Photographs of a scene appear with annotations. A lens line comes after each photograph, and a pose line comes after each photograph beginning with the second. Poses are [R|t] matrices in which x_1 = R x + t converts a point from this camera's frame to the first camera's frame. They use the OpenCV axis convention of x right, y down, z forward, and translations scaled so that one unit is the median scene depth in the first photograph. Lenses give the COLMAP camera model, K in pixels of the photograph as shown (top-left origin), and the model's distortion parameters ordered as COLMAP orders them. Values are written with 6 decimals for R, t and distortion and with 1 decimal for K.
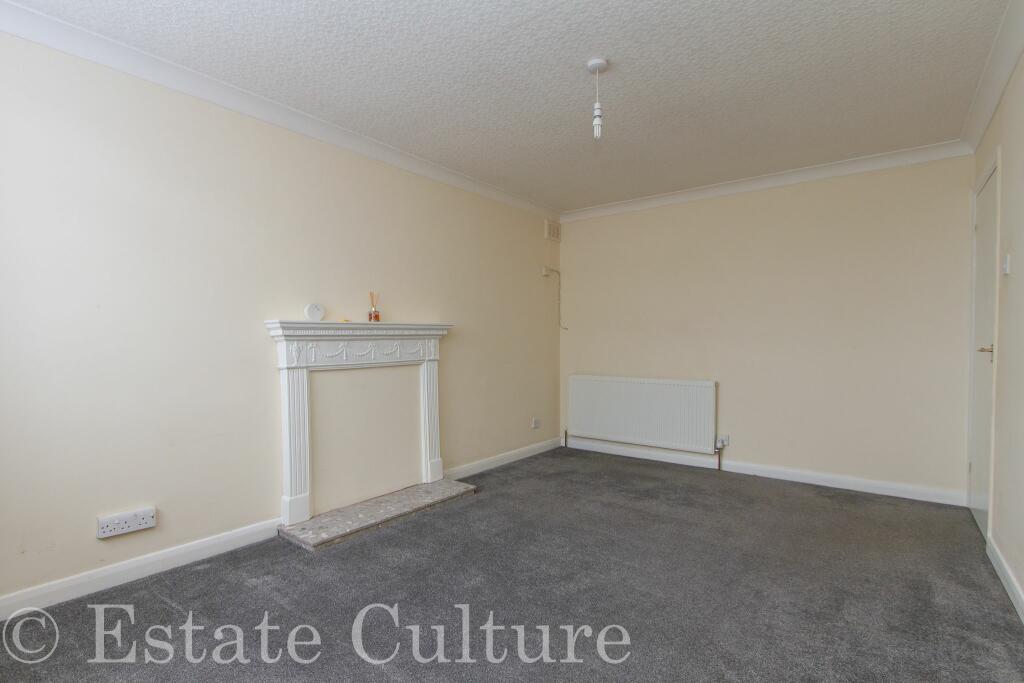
lens RADIAL K [[476.3, 0, 507.6], [0, 476.3, 347.4], [0, 0, 1]] dist [0.000472, -0.000334]
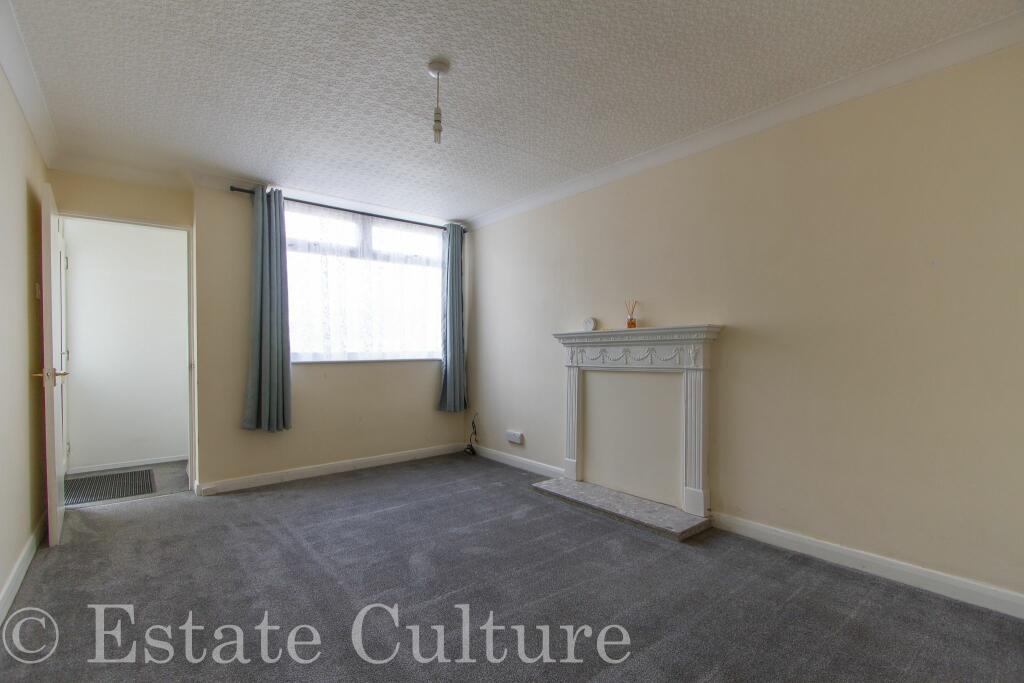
lens RADIAL K [[476.3, 0, 507.4], [0, 476.3, 343.3], [0, 0, 1]] dist [0.000472, -0.000334]
pose [[-0.205276, 0.005090, -0.978691, 0.810124], [0.005495, 0.999977, 0.004048, -0.026647], [0.978689, -0.004546, -0.205299, 0.947710]]
